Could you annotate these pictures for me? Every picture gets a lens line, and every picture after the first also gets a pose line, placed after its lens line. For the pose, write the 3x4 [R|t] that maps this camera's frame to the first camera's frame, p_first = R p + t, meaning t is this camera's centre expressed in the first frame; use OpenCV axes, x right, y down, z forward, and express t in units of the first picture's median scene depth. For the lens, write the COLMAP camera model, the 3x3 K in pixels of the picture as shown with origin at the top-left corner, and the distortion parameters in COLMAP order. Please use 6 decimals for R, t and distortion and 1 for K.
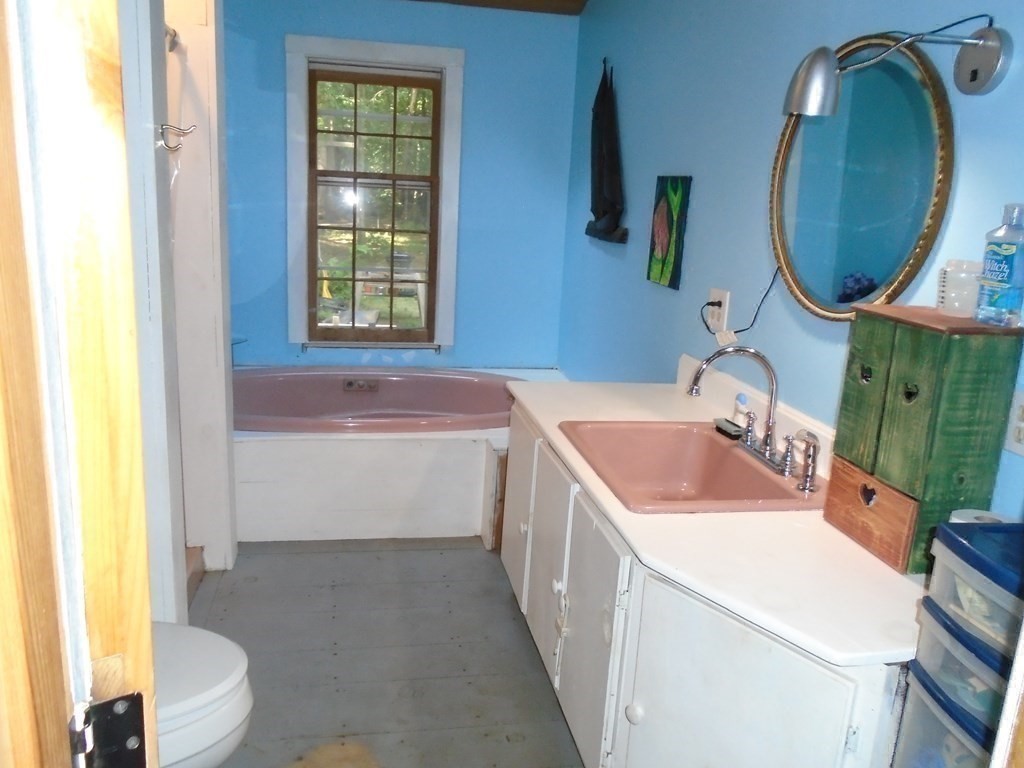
lens RADIAL K [[785.8, 0, 513.8], [0, 785.8, 390.0], [0, 0, 1]] dist [-0.013721, 0.002933]
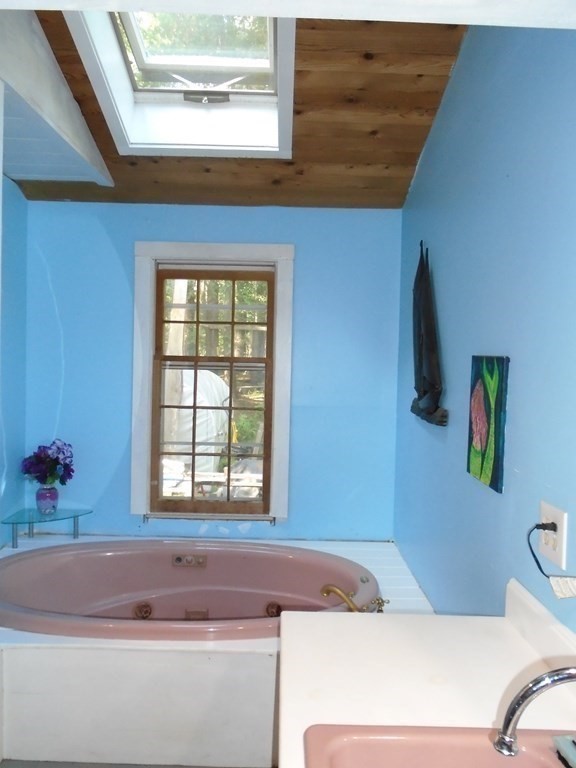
lens RADIAL K [[589.3, 0, 283.2], [0, 589.3, 379.2], [0, 0, 1]] dist [-0.013721, 0.002933]
pose [[0.980122, -0.022125, -0.197160, 0.085646], [-0.020222, 0.977446, -0.210214, -0.084728], [0.197364, 0.210022, 0.957569, 0.270491]]
